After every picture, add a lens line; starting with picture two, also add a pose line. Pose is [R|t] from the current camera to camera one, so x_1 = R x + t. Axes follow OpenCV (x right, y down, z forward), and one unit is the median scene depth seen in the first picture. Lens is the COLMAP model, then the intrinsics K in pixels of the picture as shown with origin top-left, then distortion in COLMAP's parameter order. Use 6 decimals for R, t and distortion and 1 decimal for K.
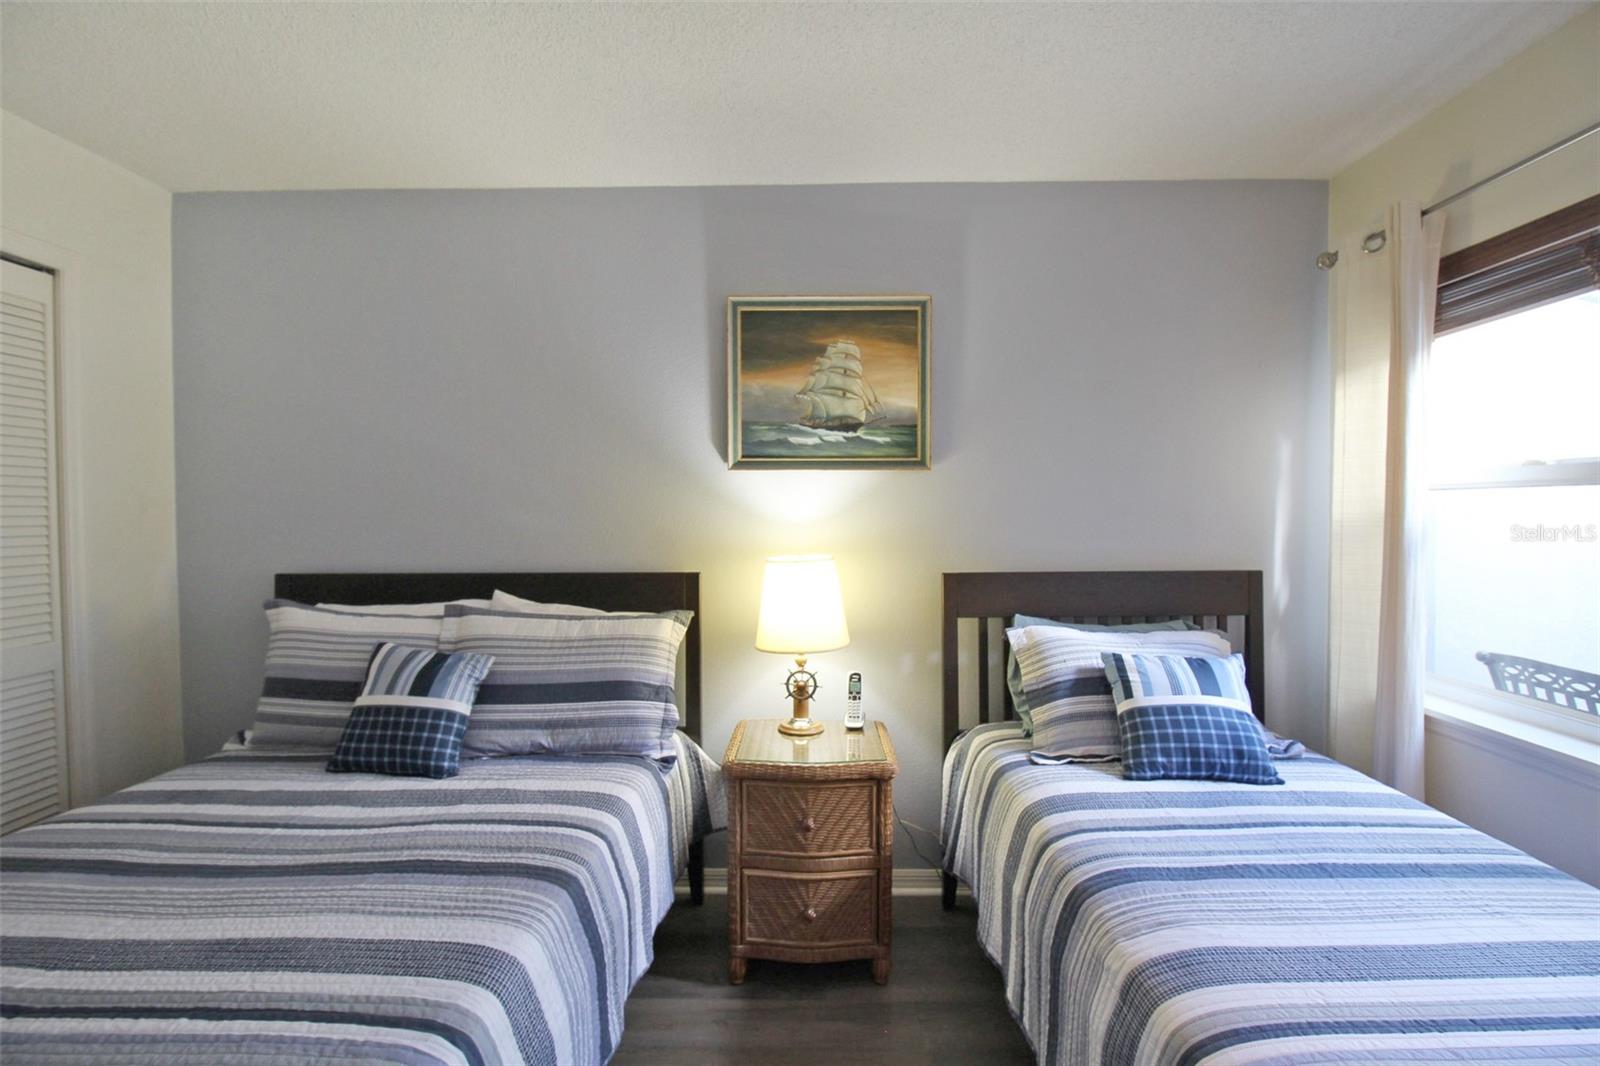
lens RADIAL K [[760.4, 0, 801.2], [0, 760.4, 526.5], [0, 0, 1]] dist [-0.006824, -0.003215]
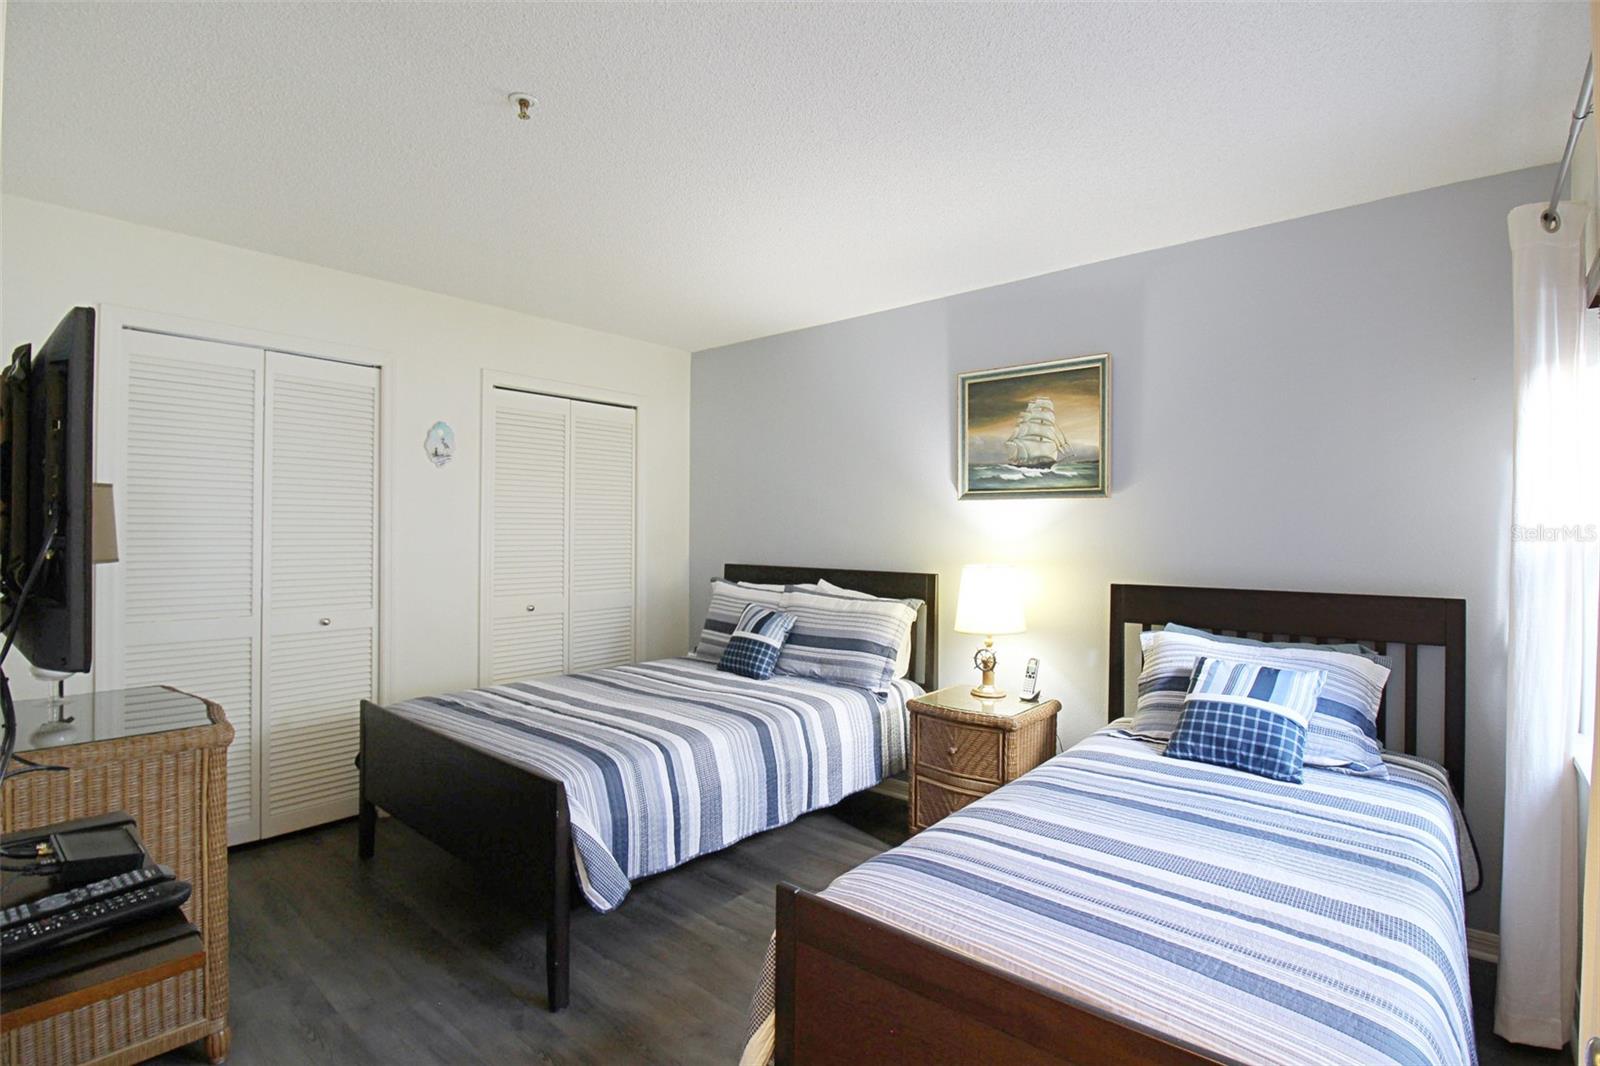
lens RADIAL K [[760.4, 0, 799.5], [0, 760.4, 532.0], [0, 0, 1]] dist [-0.006824, -0.003215]
pose [[0.759778, 0.010675, -0.650095, 0.641705], [-0.022897, 0.999684, -0.010346, 0.003708], [0.649779, 0.022746, 0.759782, -0.248072]]
